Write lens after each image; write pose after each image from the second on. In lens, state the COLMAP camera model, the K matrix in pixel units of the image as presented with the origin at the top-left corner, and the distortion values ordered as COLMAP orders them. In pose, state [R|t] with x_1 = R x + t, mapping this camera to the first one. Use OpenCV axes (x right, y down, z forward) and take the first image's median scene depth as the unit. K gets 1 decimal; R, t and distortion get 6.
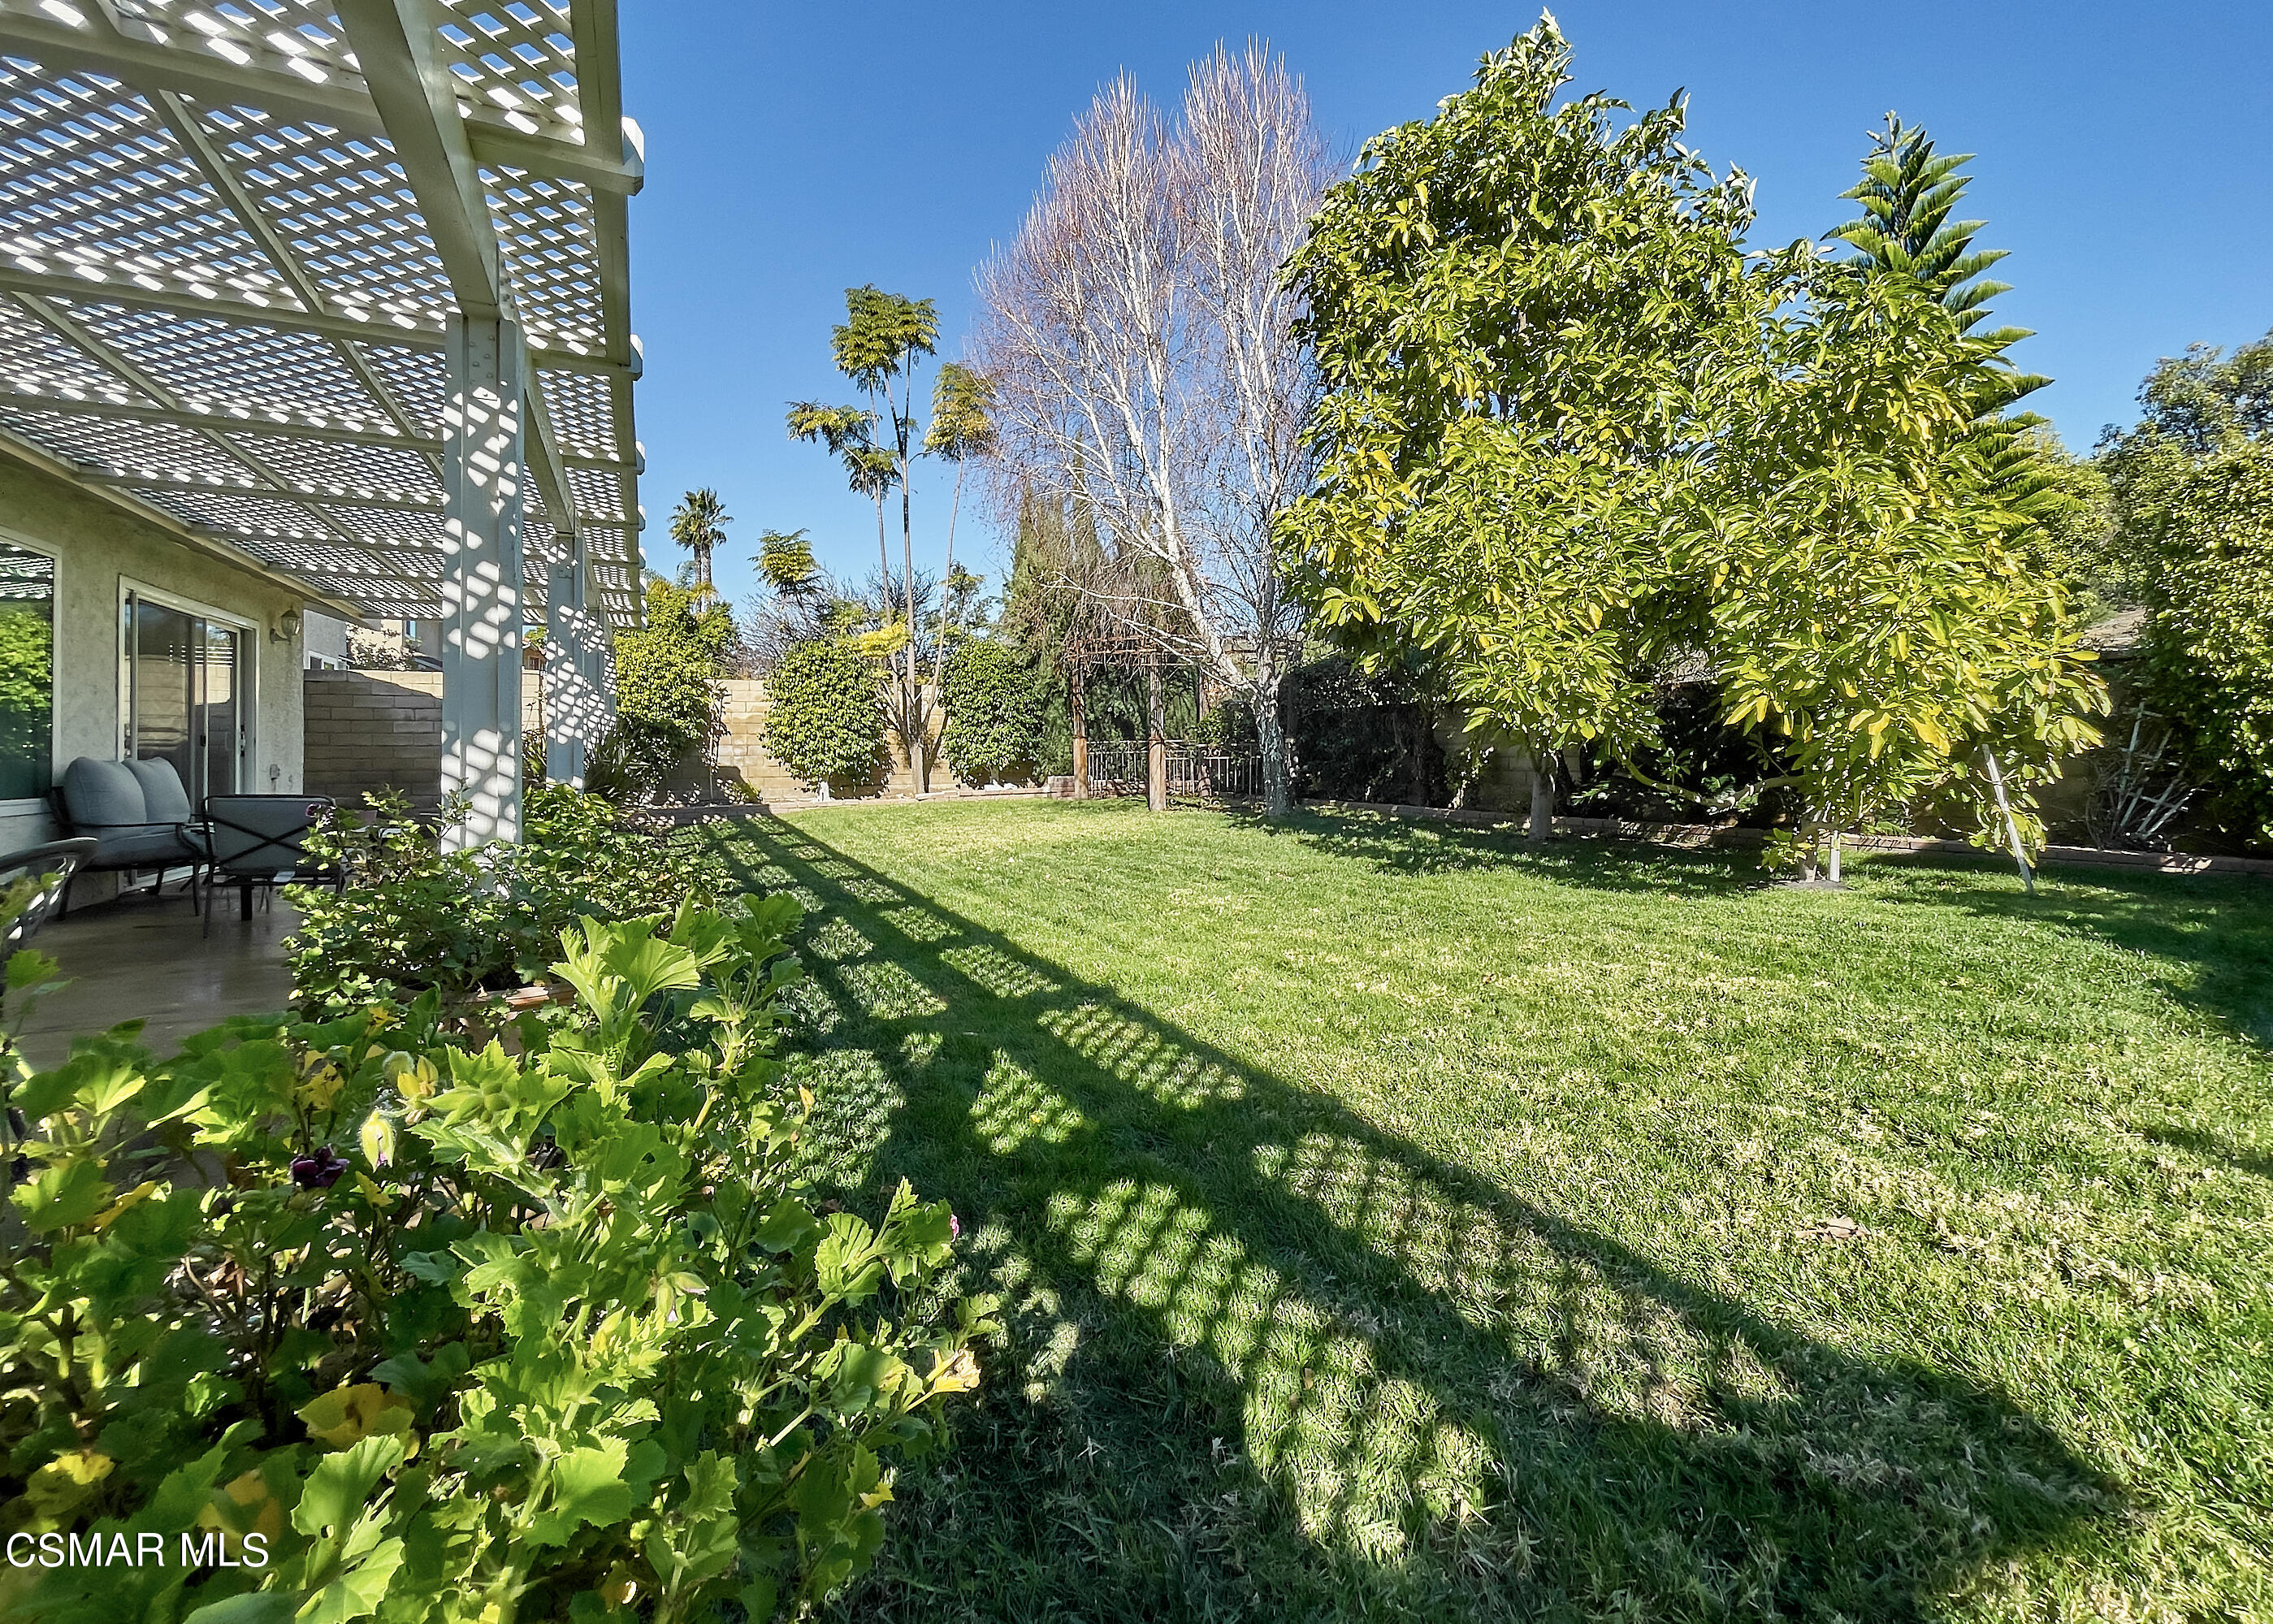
lens RADIAL K [[1016.7, 0, 1130.6], [0, 1016.7, 748.6], [0, 0, 1]] dist [0.000898, 0.000354]
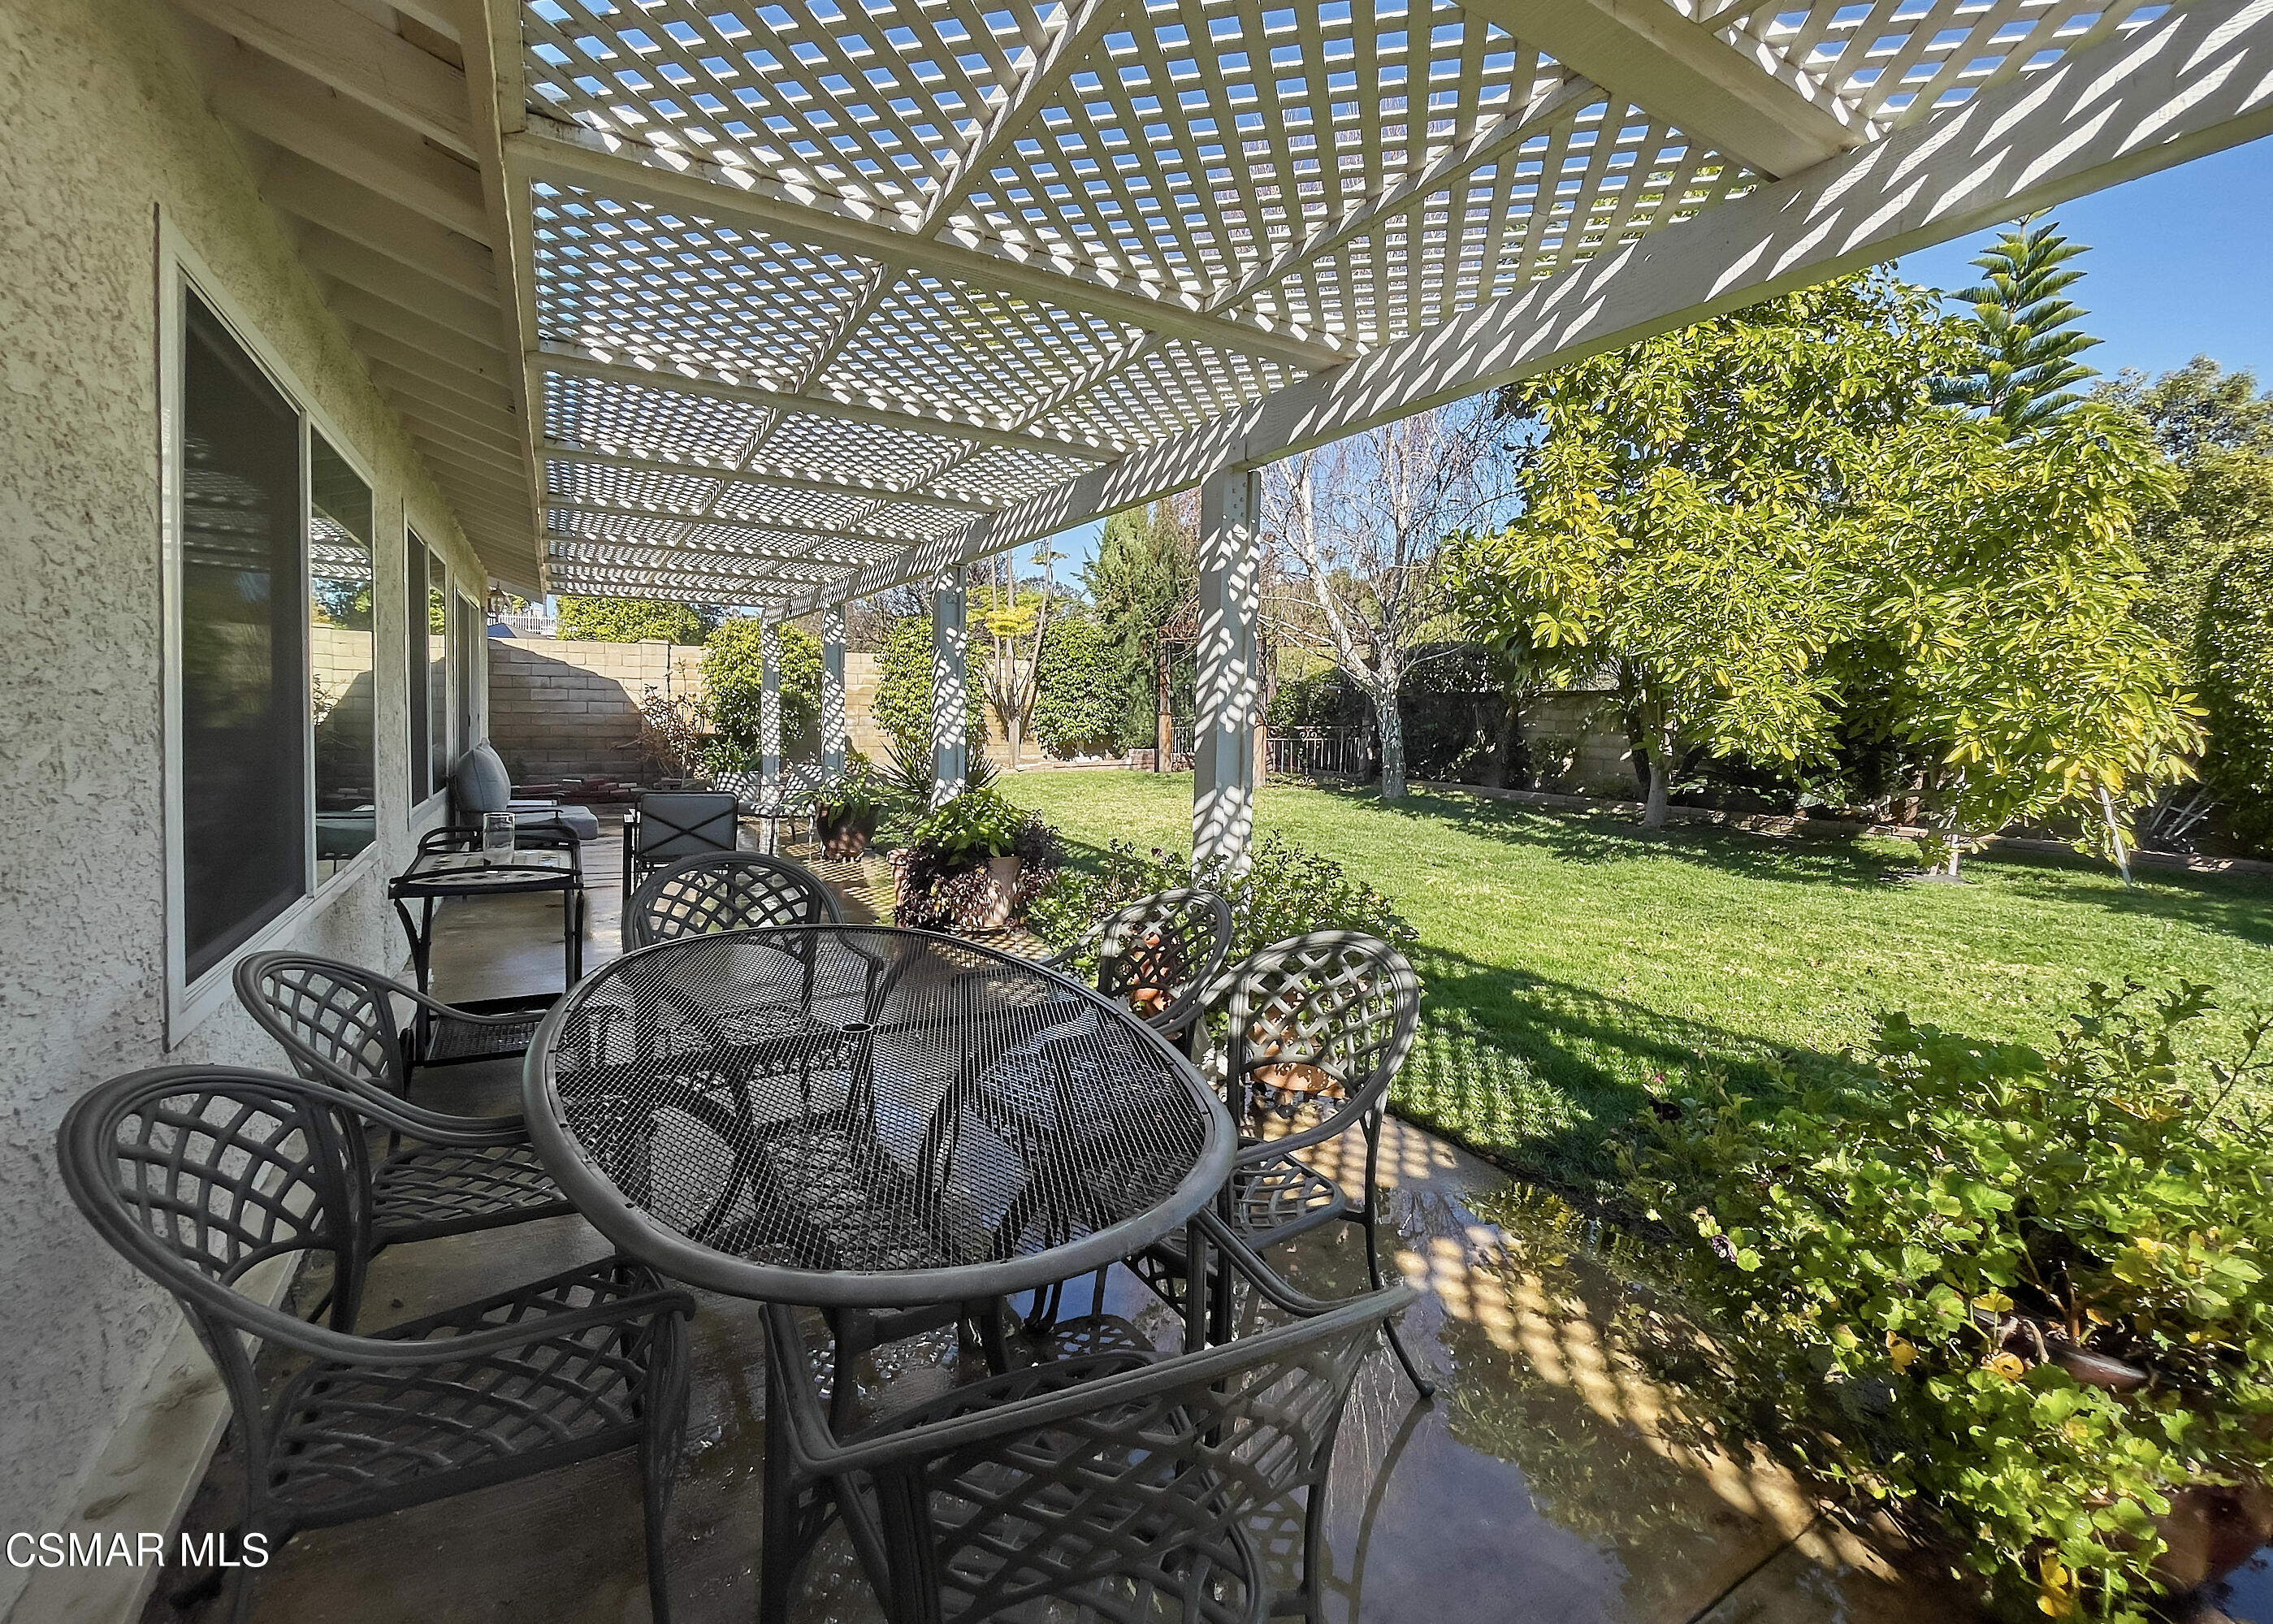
lens RADIAL K [[1023.6, 0, 1130.5], [0, 1023.6, 761.0], [0, 0, 1]] dist [0.000142, -0.000144]
pose [[0.996550, 0.018533, 0.080900, -0.420091], [-0.023430, 0.997923, 0.060011, -0.061530], [-0.079619, -0.061700, 0.994914, -0.151839]]
